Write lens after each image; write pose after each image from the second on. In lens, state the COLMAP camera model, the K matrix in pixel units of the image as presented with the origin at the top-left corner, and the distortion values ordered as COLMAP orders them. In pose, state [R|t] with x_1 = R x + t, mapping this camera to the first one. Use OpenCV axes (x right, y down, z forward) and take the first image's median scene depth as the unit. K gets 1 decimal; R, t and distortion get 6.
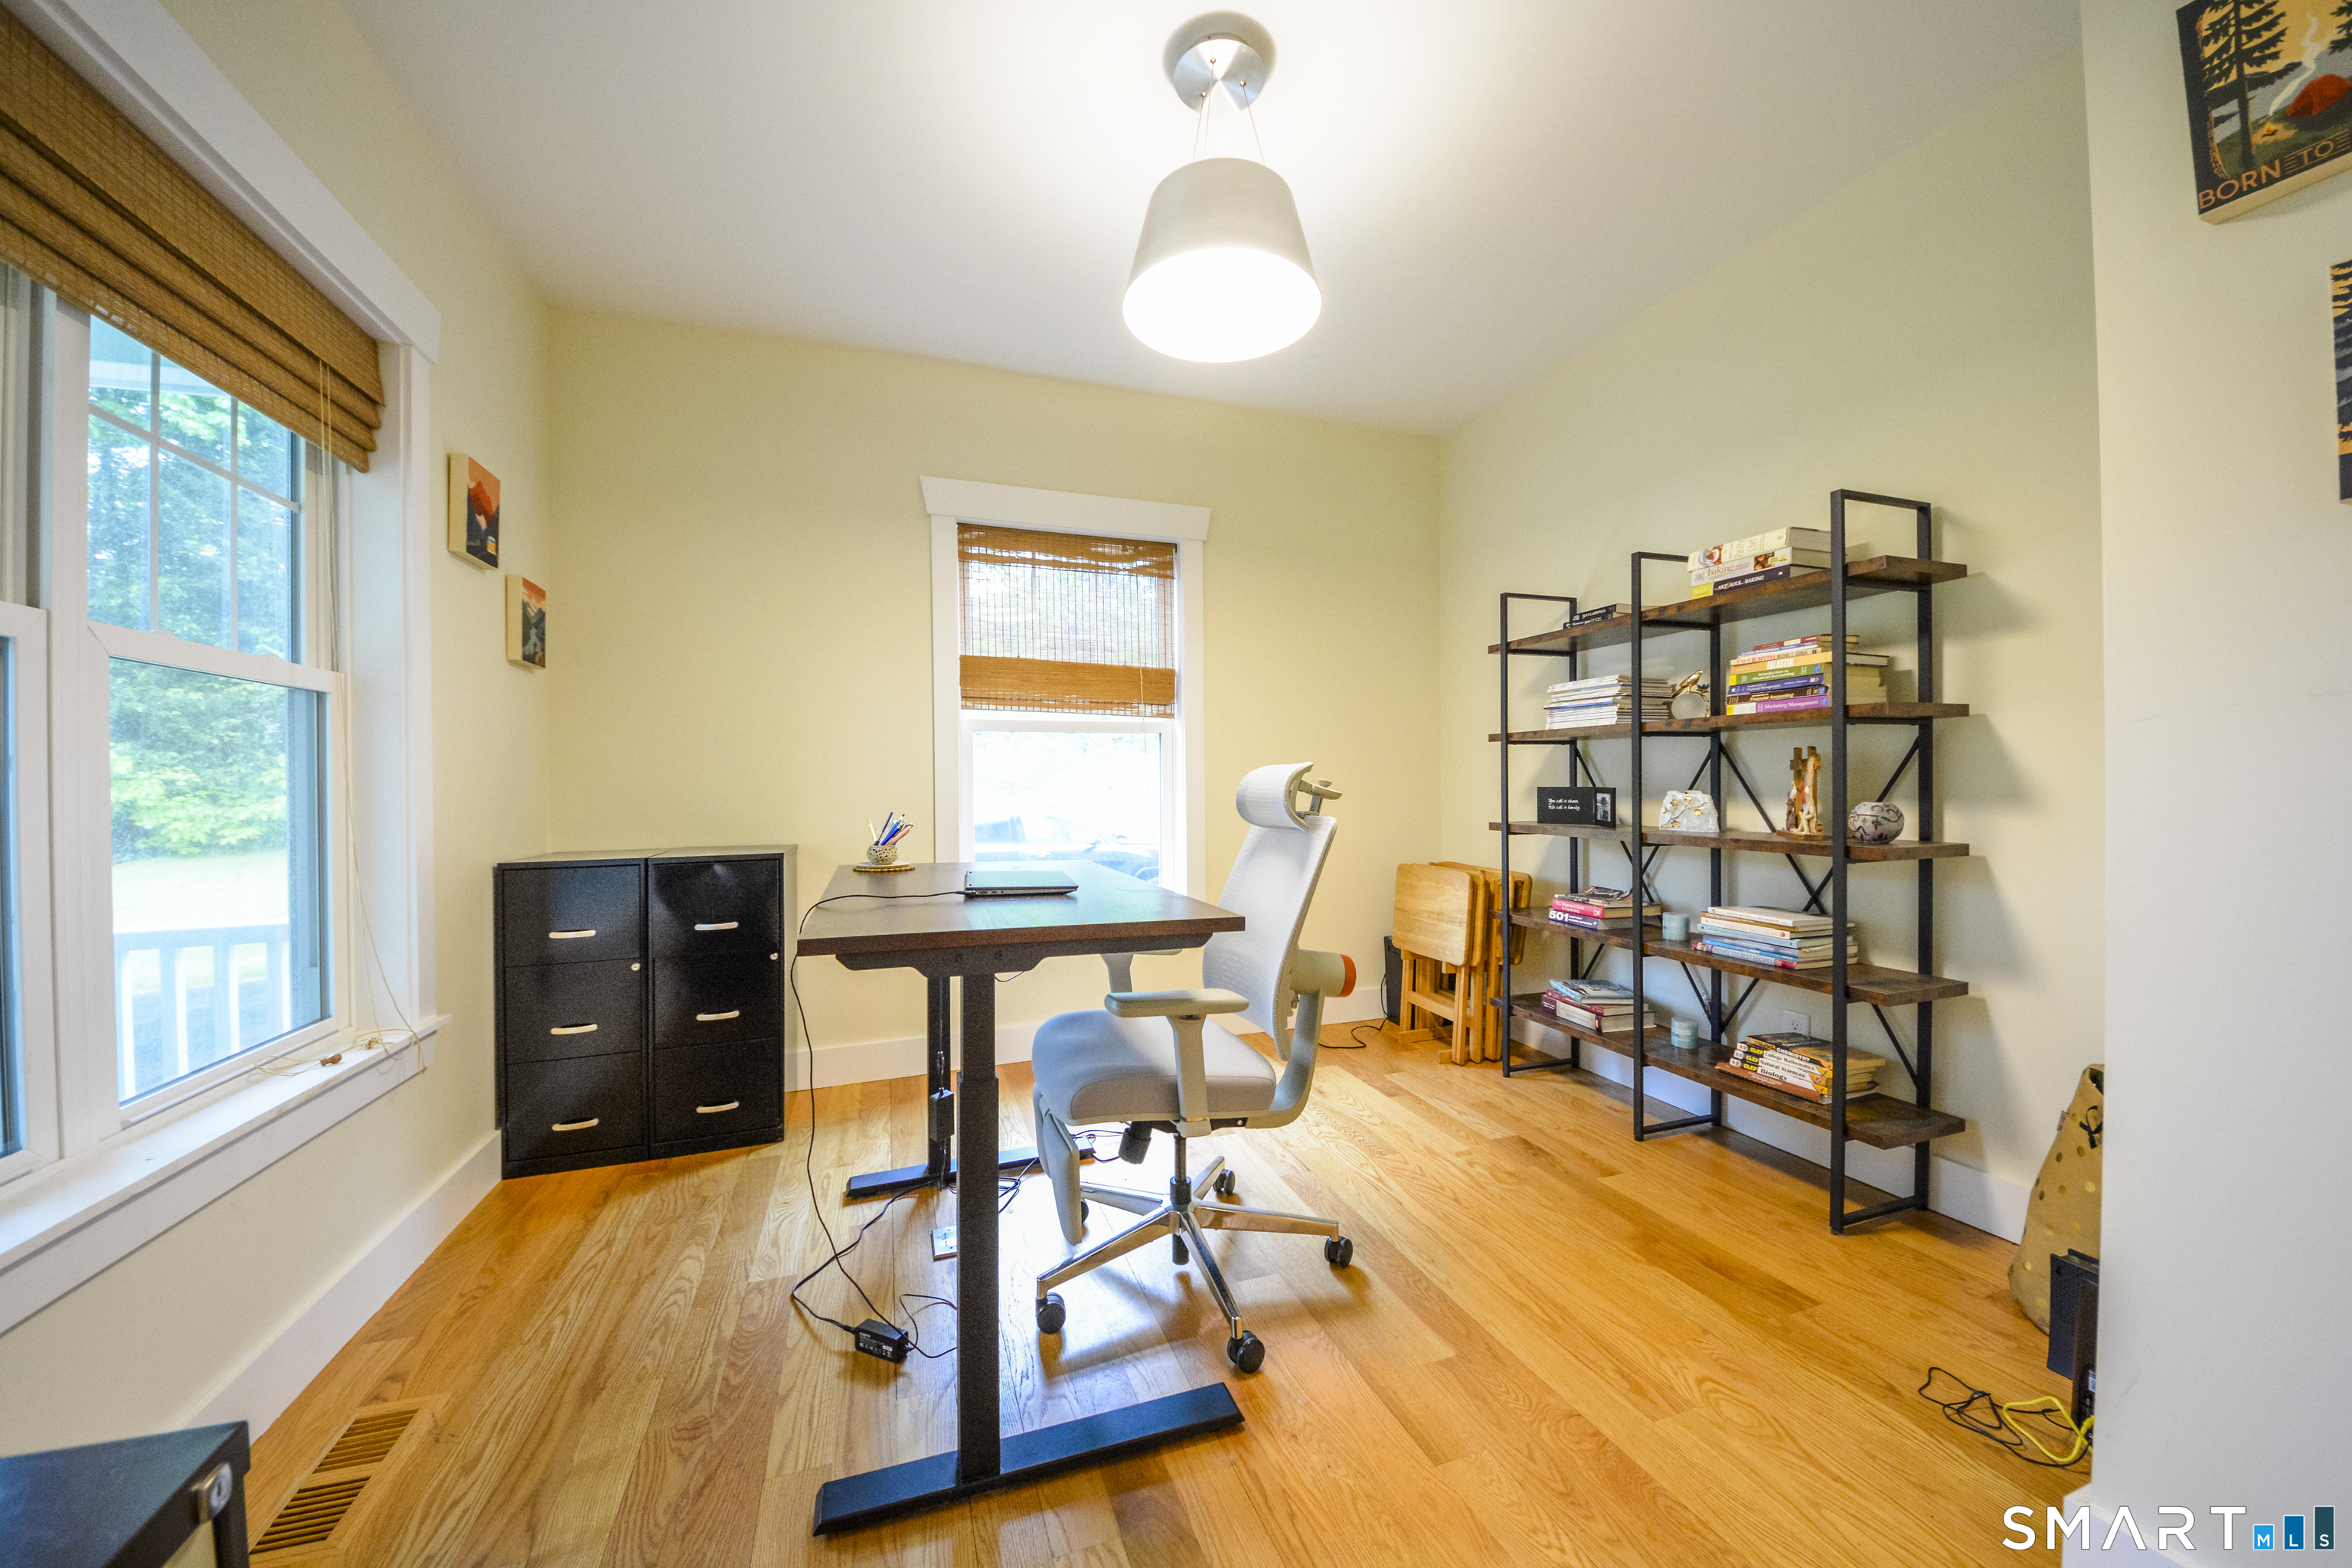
lens RADIAL K [[855.3, 0, 1200.6], [0, 855.3, 790.7], [0, 0, 1]] dist [0.000981, -0.003541]
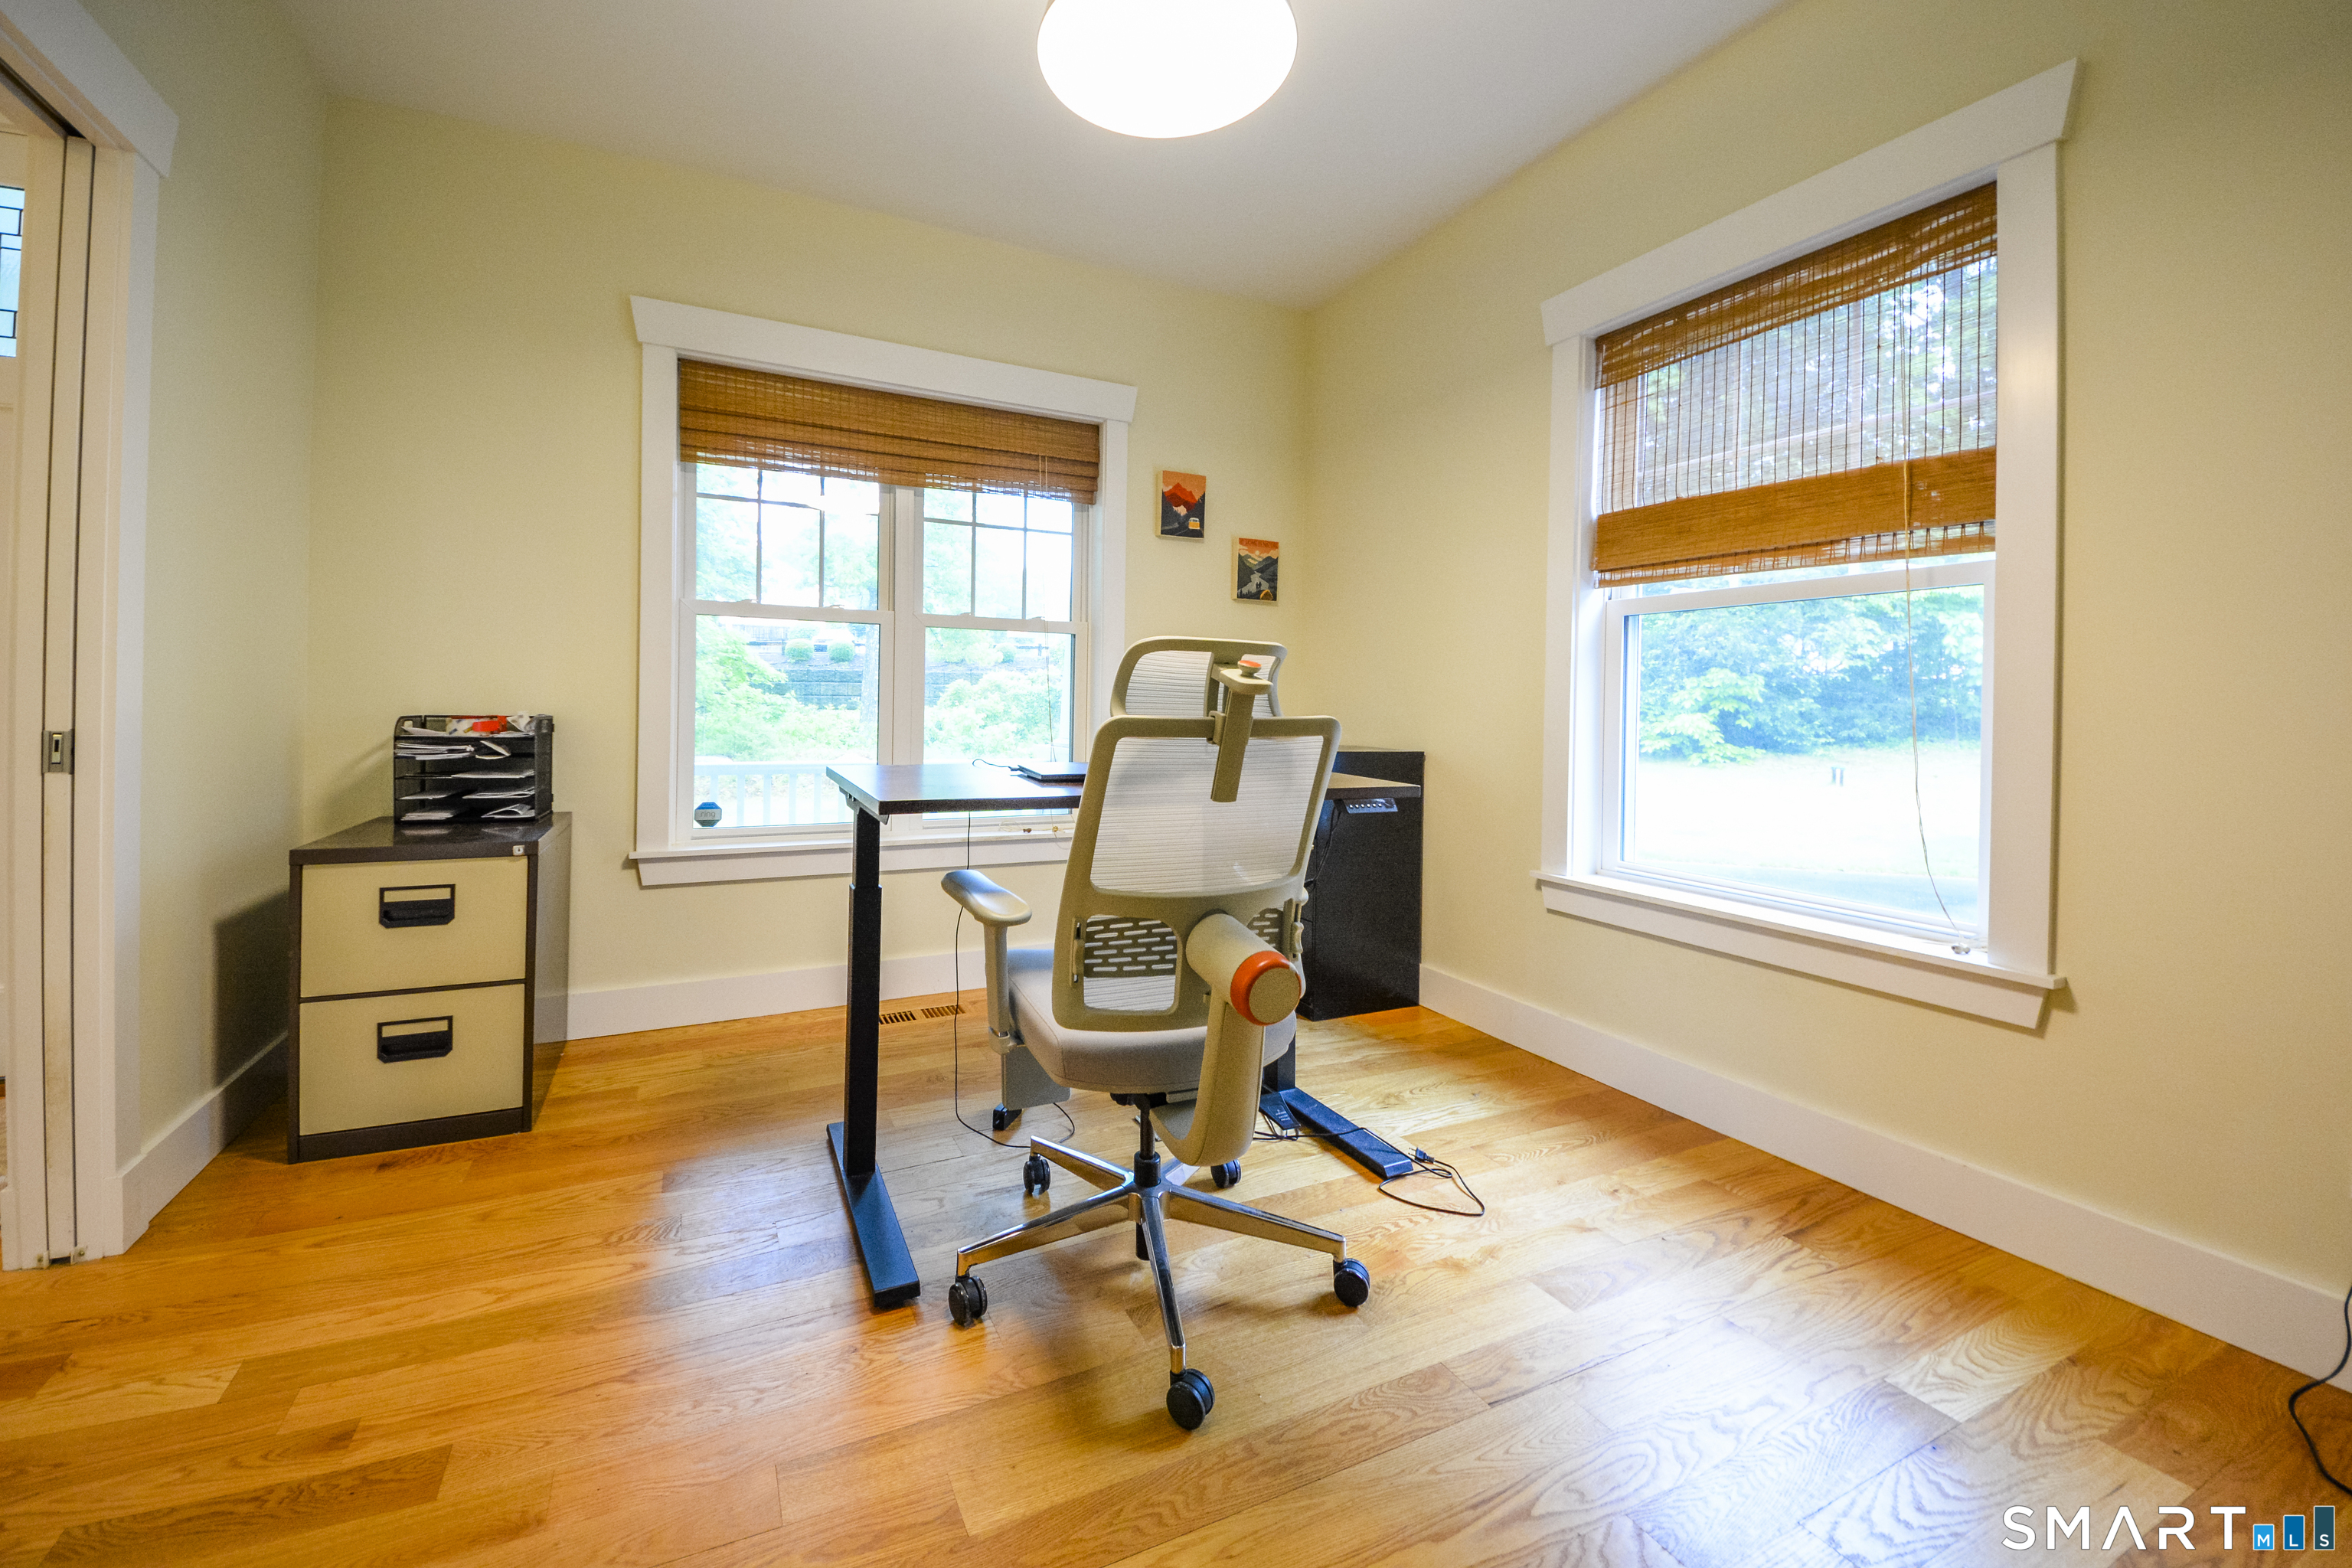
lens RADIAL K [[979.5, 0, 1173.5], [0, 979.5, 702.3], [0, 0, 1]] dist [0.000119, -0.007106]
pose [[0.042097, 0.000714, -0.999113, 0.532988], [-0.020611, 0.999788, -0.000154, 0.011594], [0.998901, 0.020599, 0.042103, 0.570051]]
